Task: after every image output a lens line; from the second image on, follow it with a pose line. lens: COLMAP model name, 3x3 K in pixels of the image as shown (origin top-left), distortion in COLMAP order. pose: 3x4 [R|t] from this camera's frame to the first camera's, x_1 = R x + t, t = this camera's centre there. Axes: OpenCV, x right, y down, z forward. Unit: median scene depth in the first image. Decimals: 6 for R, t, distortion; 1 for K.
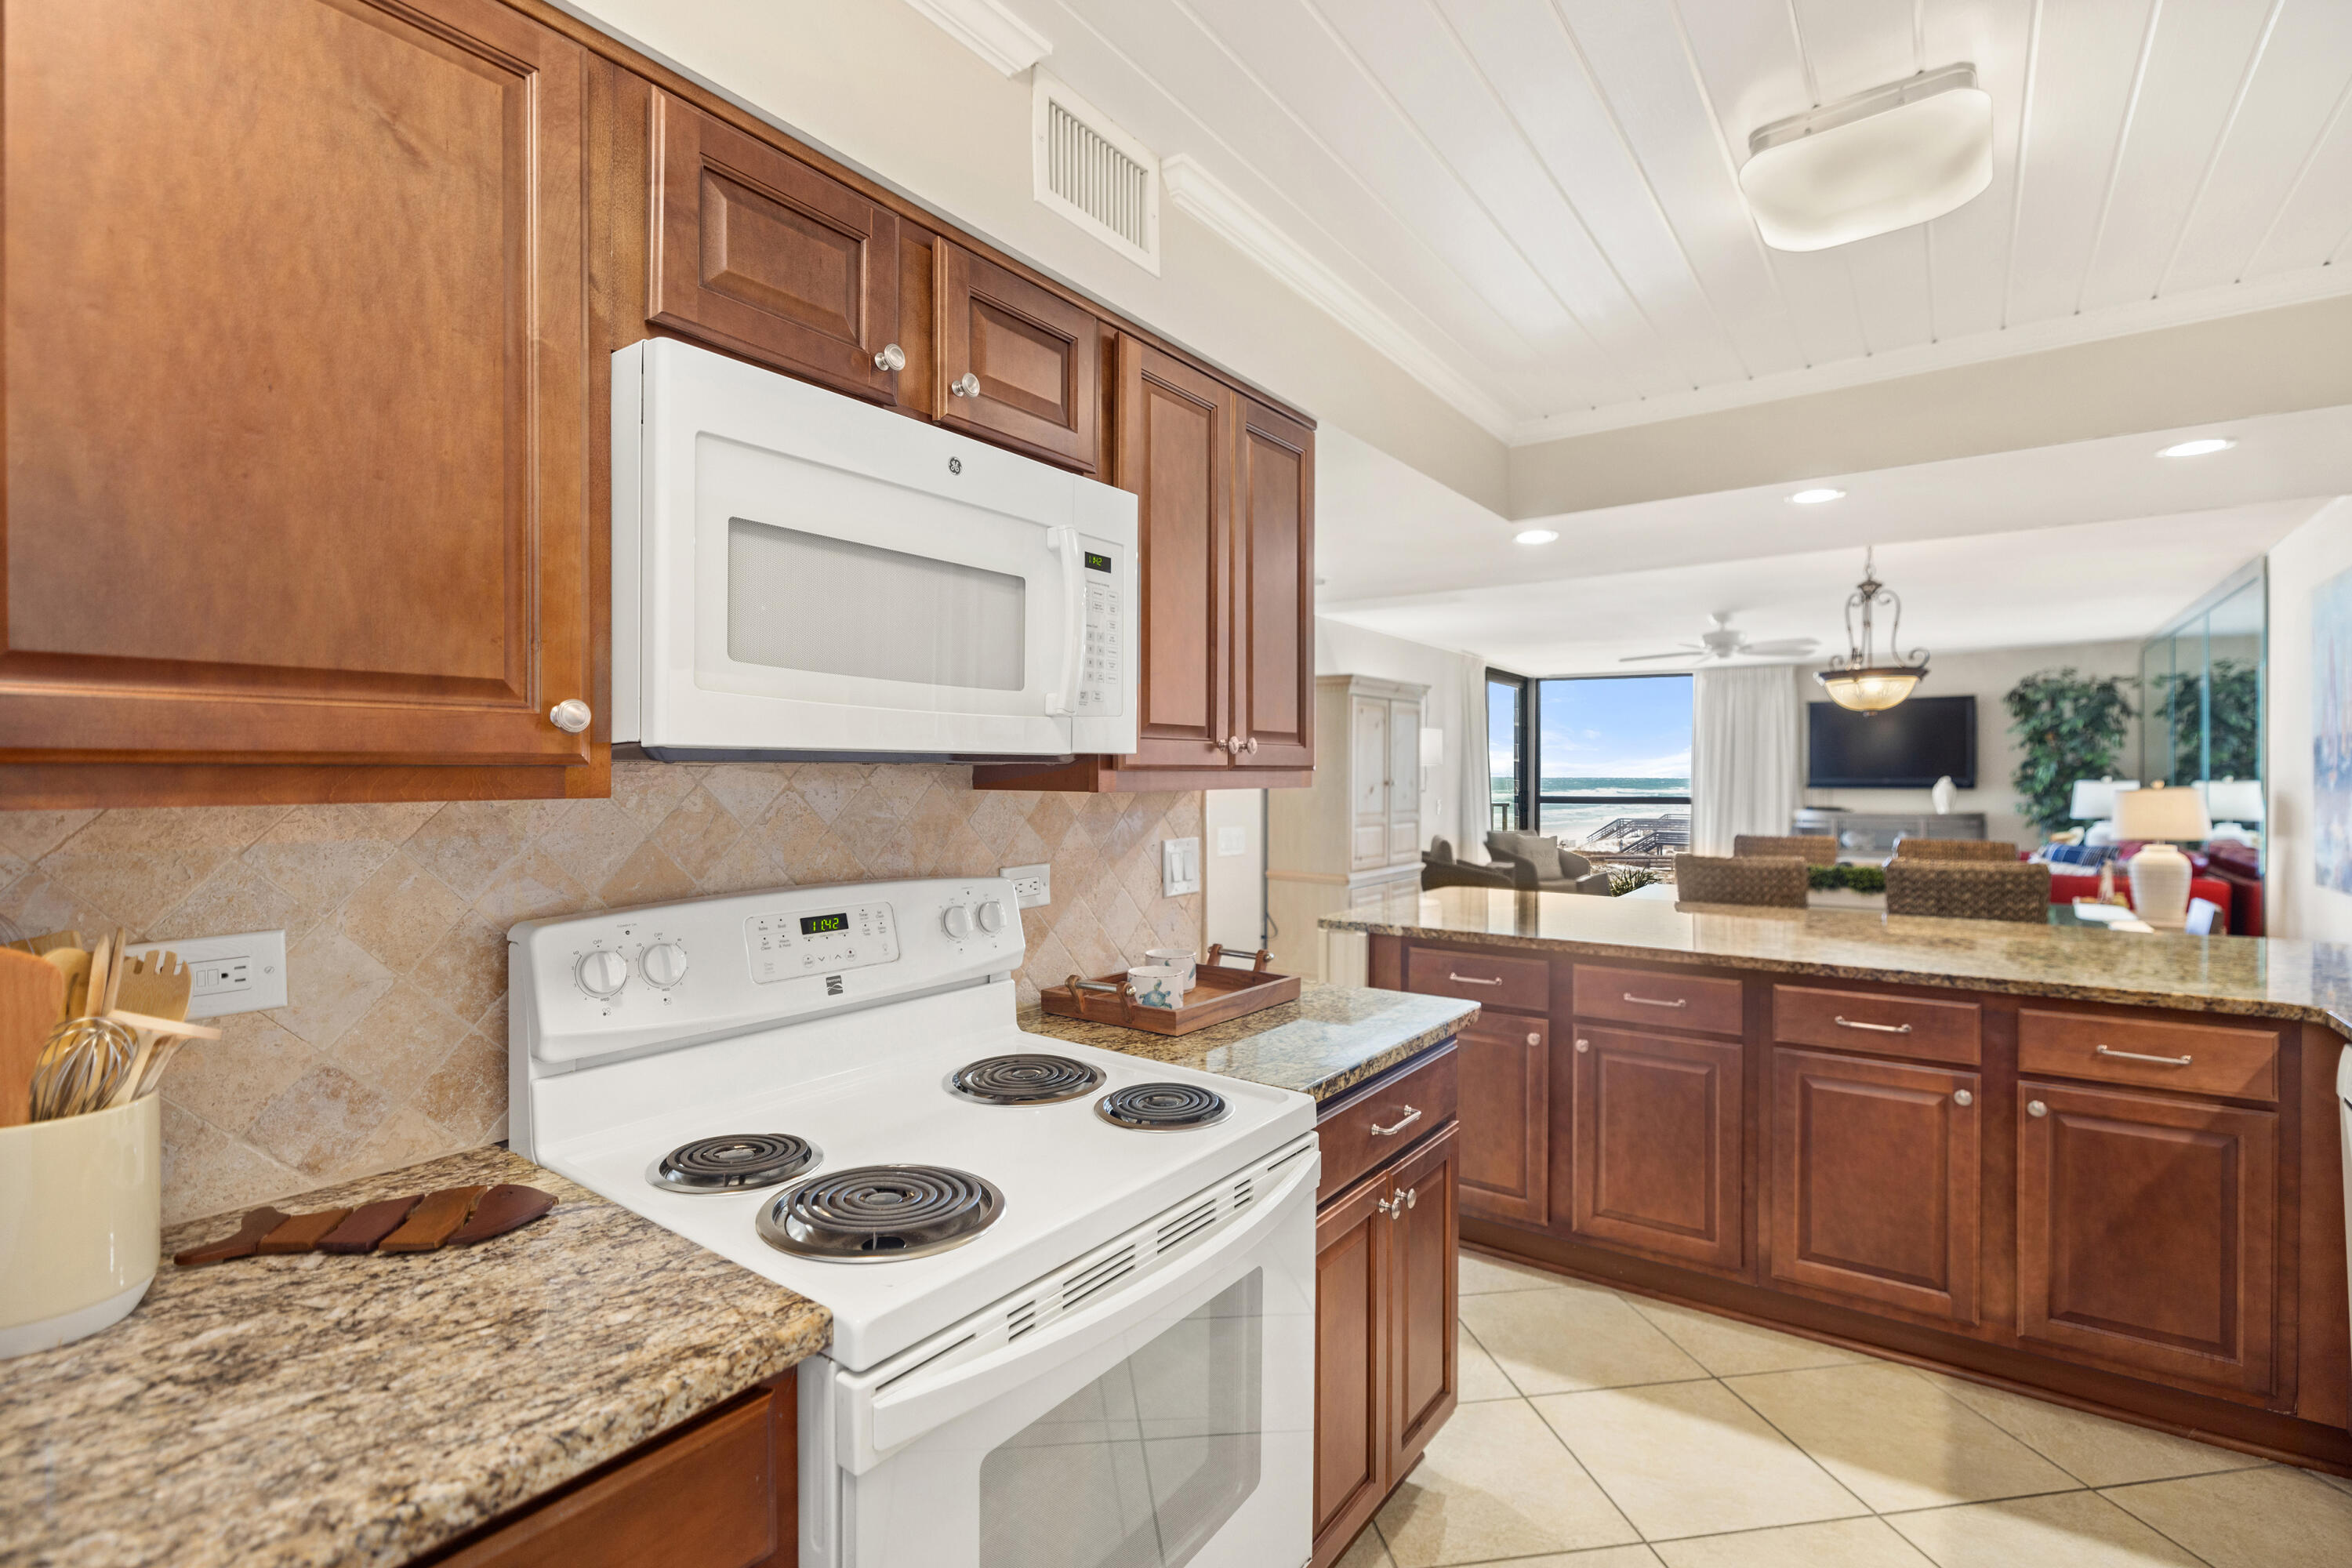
lens RADIAL K [[1038.2, 0, 1182.0], [0, 1038.2, 783.7], [0, 0, 1]] dist [-0.018423, 0.000191]
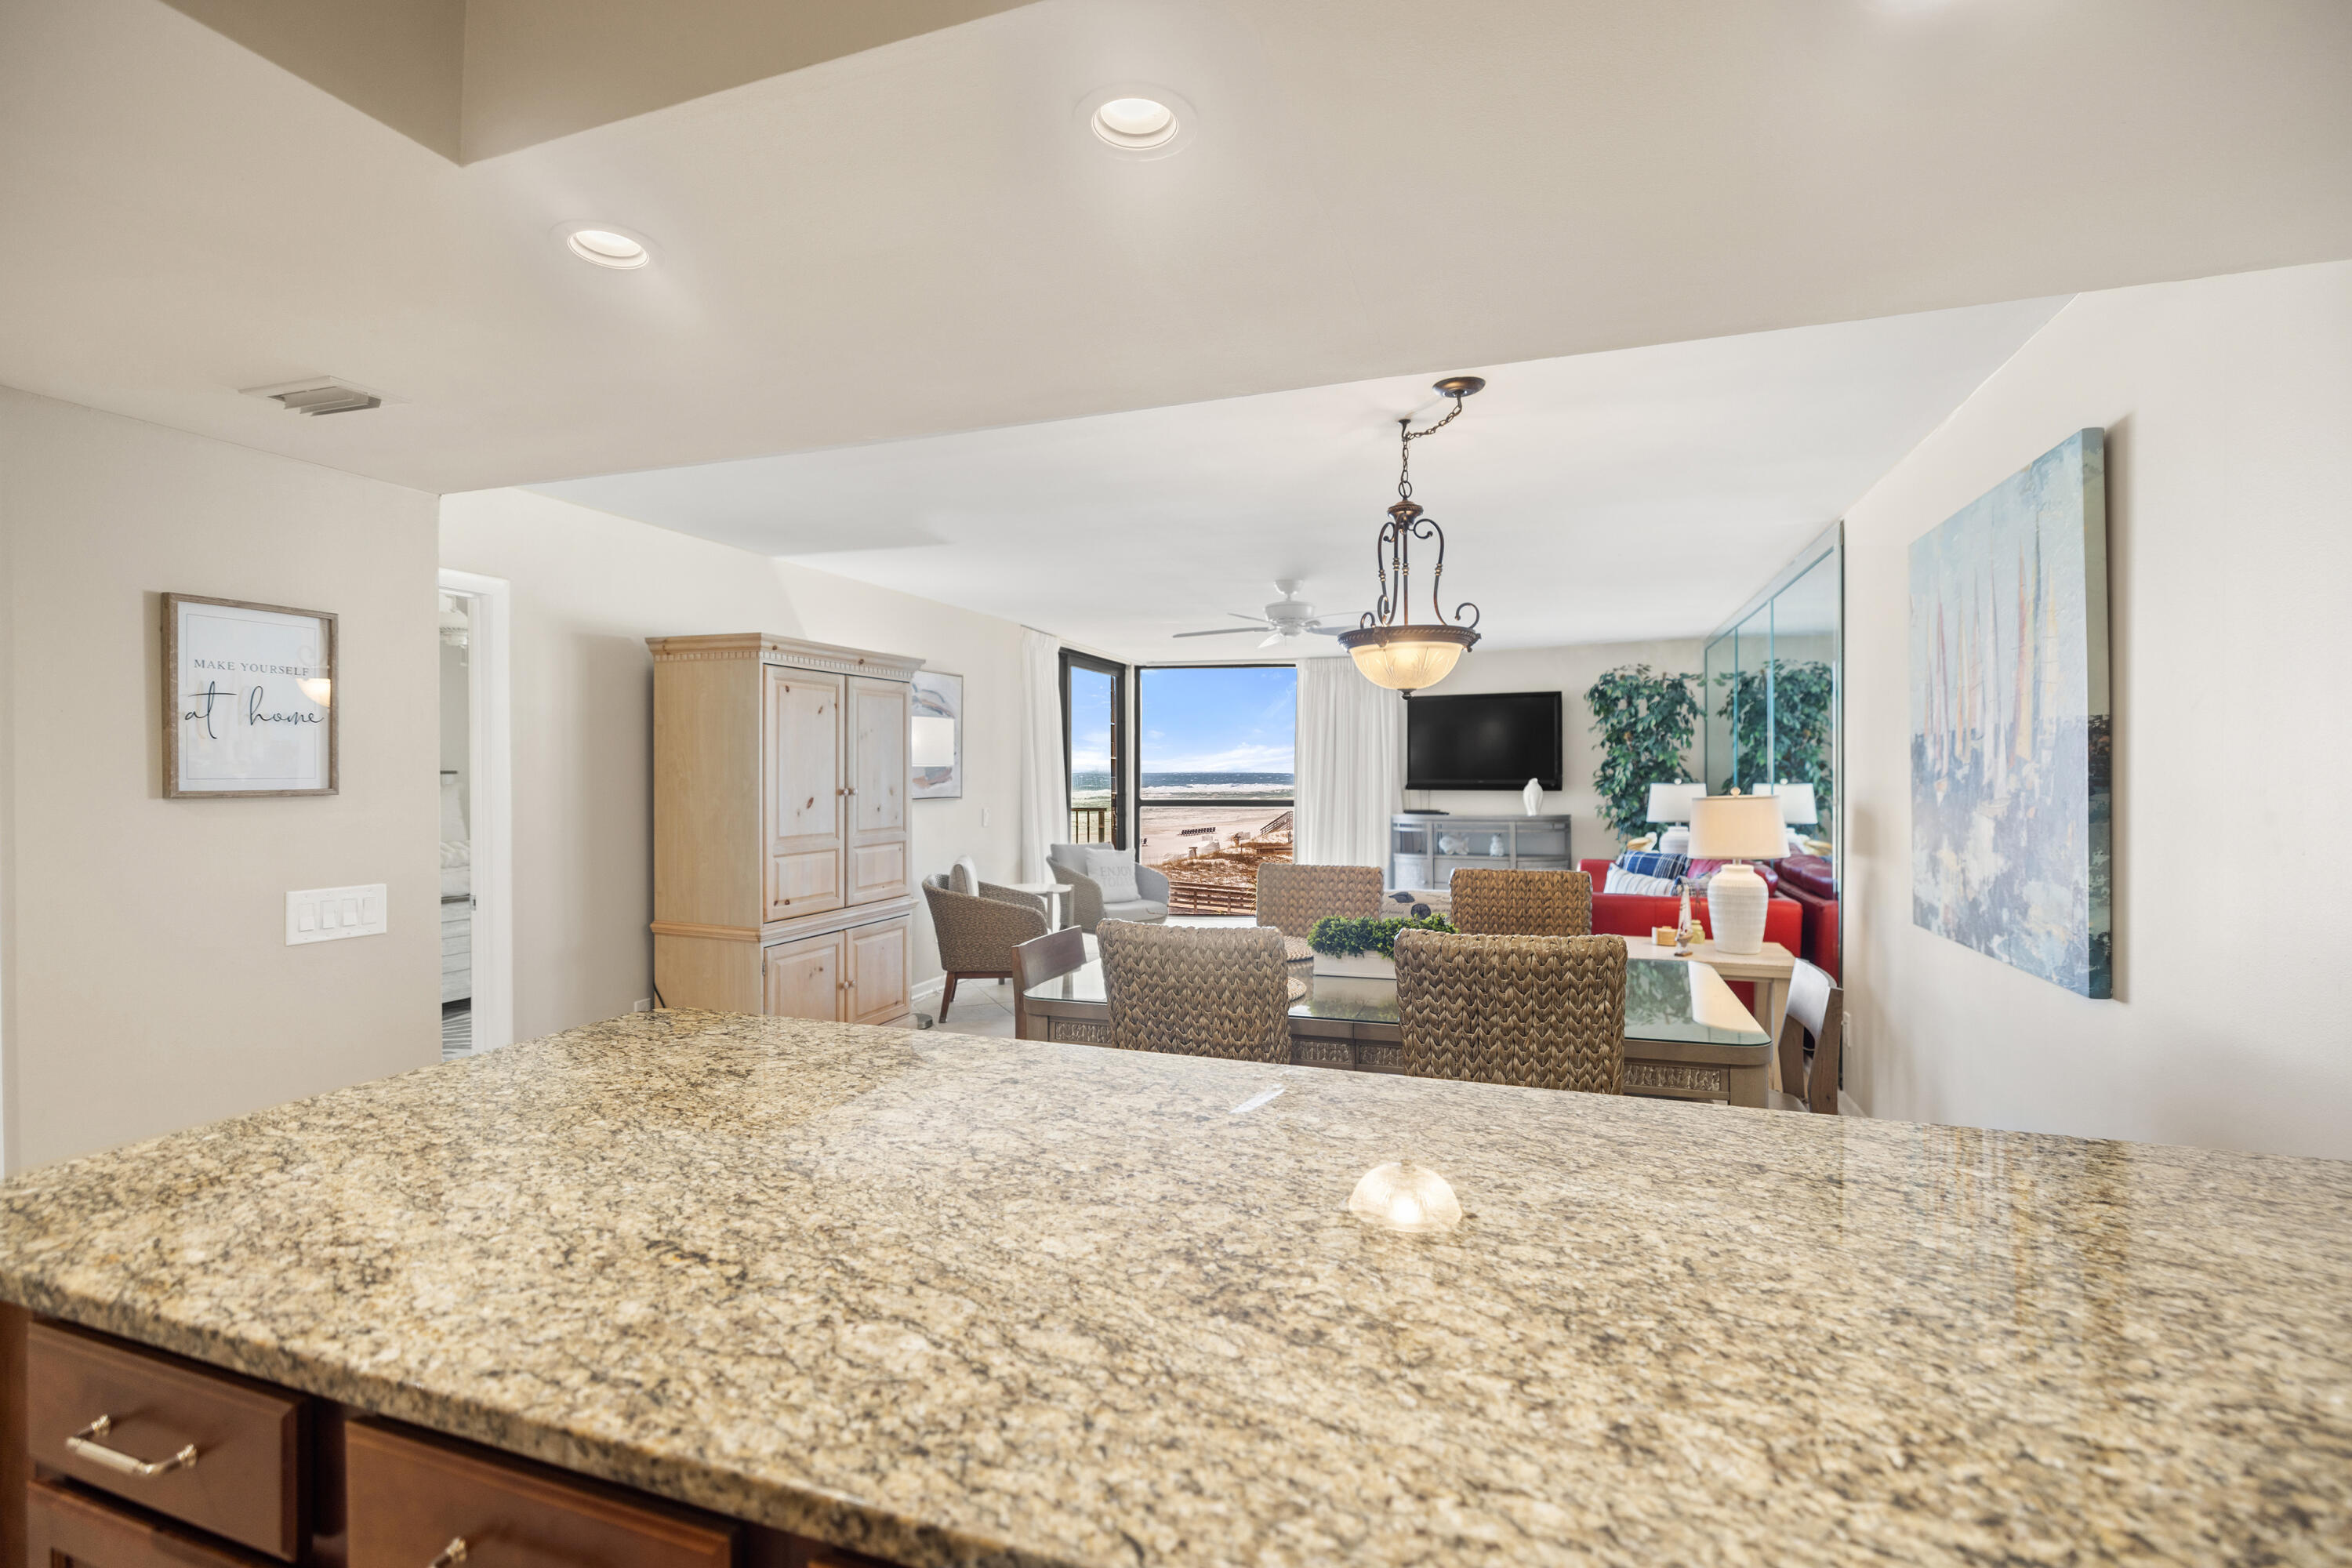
lens RADIAL K [[1038.2, 0, 1196.2], [0, 1038.2, 773.9], [0, 0, 1]] dist [-0.018423, 0.000191]
pose [[0.953004, -0.001350, 0.302955, 0.182824], [0.002997, 0.999983, -0.004975, -0.007174], [-0.302943, 0.005649, 0.952992, 0.214996]]
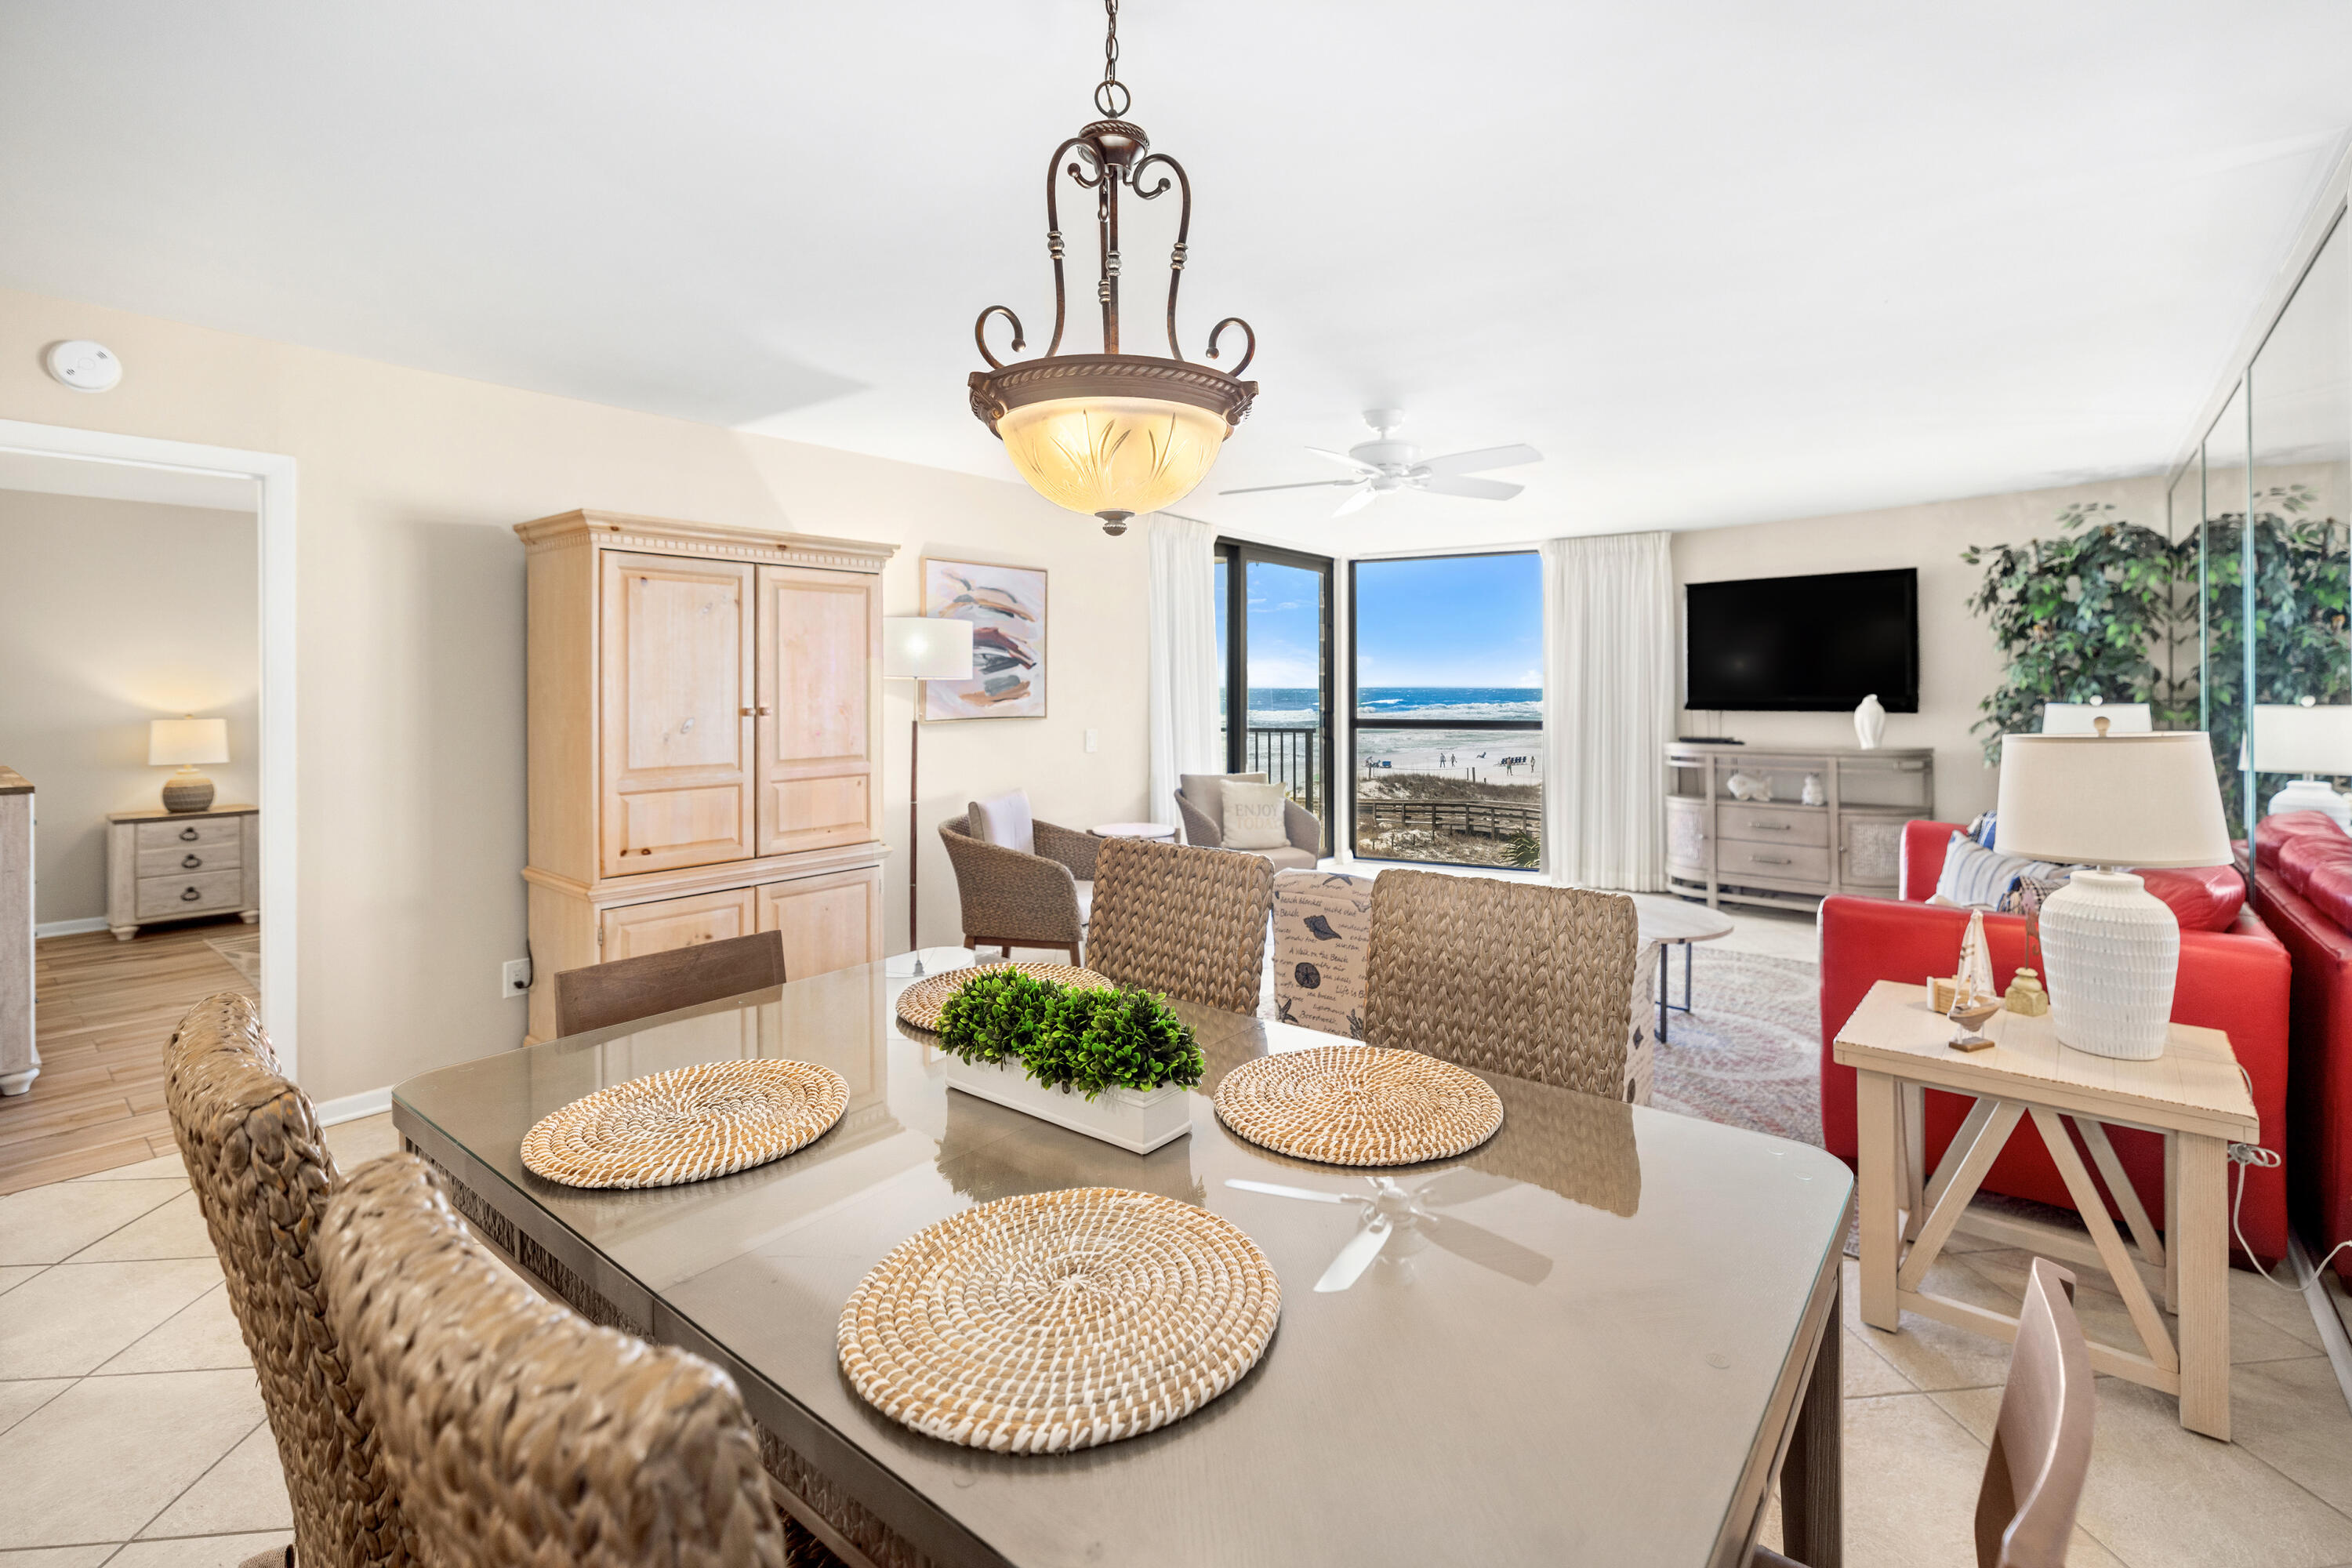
lens RADIAL K [[1025.6, 0, 1275.3], [0, 1025.6, 683.9], [0, 0, 1]] dist [-0.012938, -0.001448]
pose [[0.999954, -0.001779, -0.009443, 0.419692], [0.001676, 0.999938, -0.010972, -0.007648], [0.009462, 0.010956, 0.999895, 0.387752]]
